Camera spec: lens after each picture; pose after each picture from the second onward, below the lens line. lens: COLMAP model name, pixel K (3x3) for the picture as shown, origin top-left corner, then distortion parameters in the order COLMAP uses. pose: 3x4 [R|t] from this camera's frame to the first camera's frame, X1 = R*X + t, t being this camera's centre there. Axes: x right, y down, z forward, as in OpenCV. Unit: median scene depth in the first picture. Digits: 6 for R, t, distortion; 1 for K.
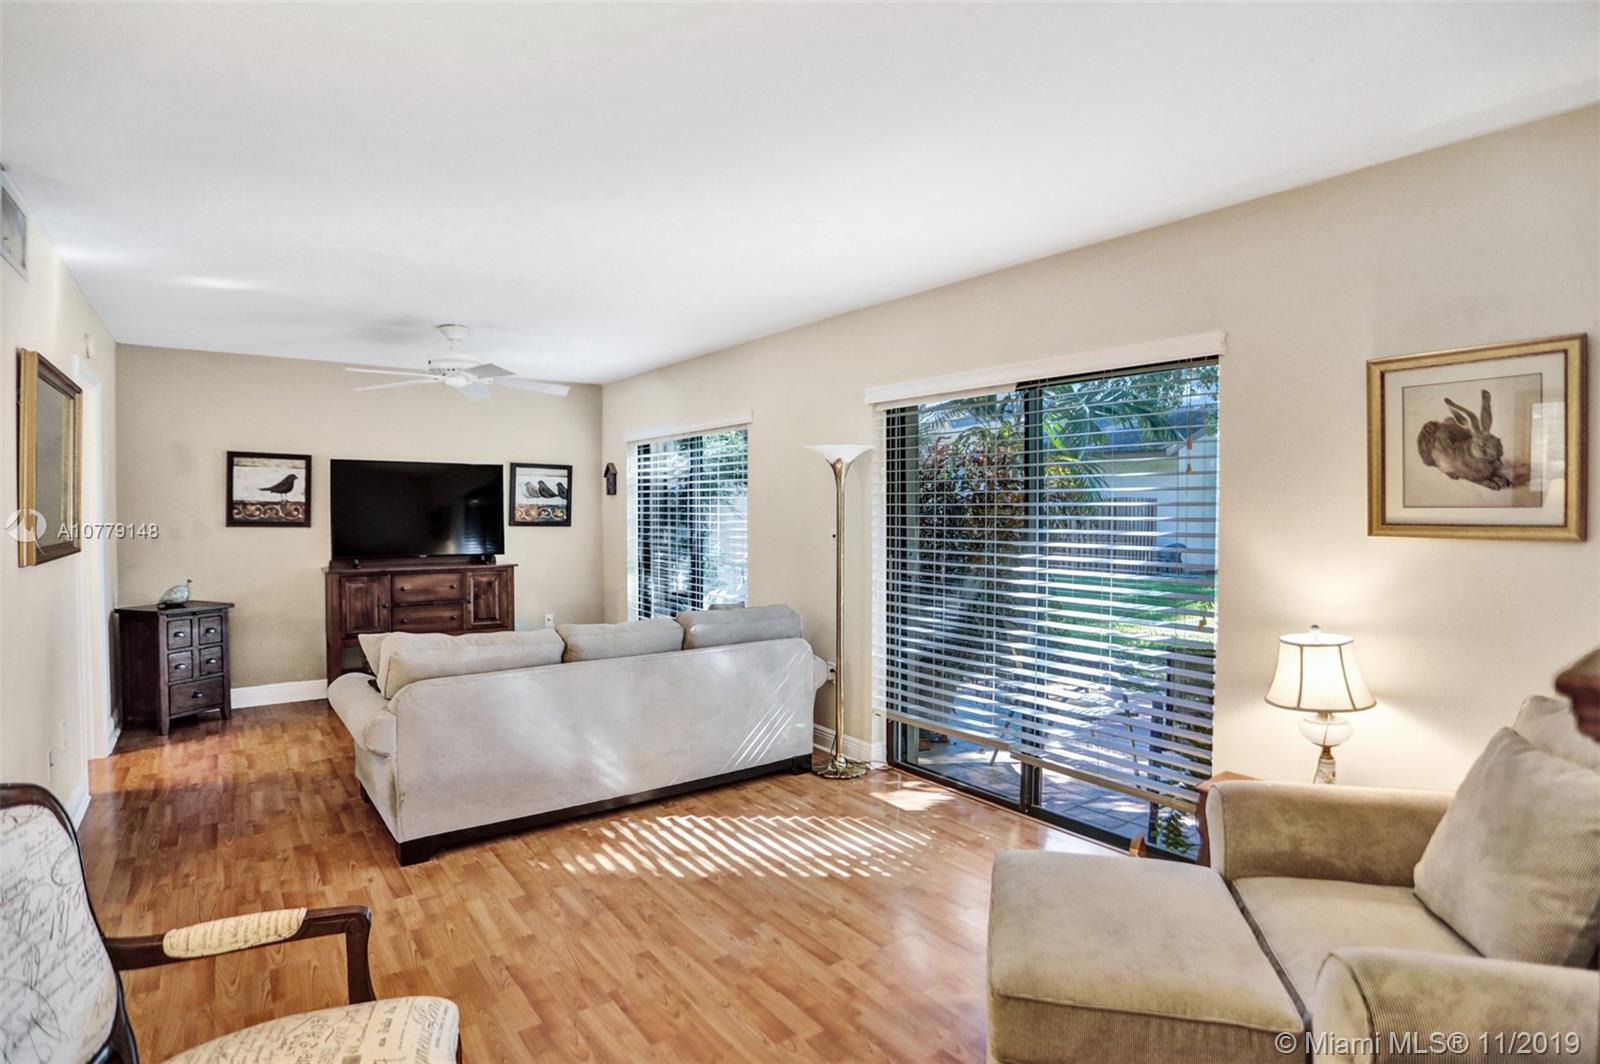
lens RADIAL K [[780.7, 0, 789.5], [0, 780.7, 524.1], [0, 0, 1]] dist [-0.037673, 0.007415]
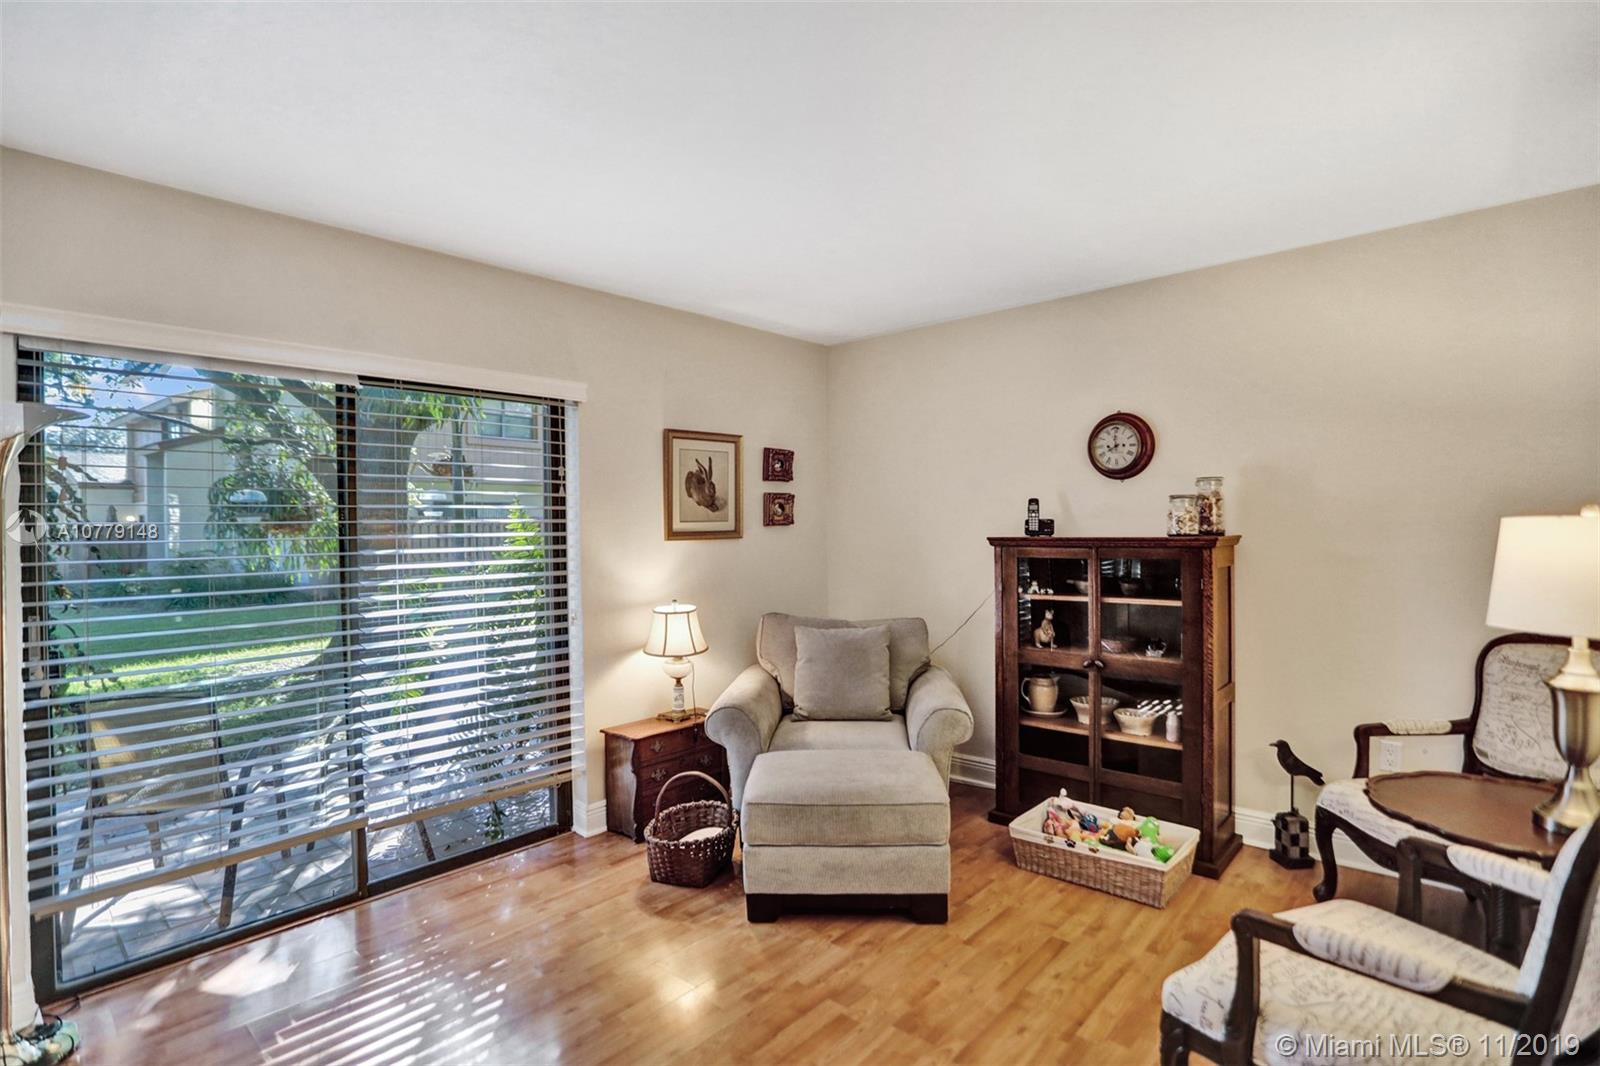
lens RADIAL K [[780.7, 0, 787.5], [0, 780.7, 532.7], [0, 0, 1]] dist [-0.037673, 0.007415]
pose [[-0.186193, 0.004228, 0.982504, -0.901573], [0.032636, 0.999466, 0.001884, 0.006096], [-0.981971, 0.032416, -0.186231, 1.113639]]
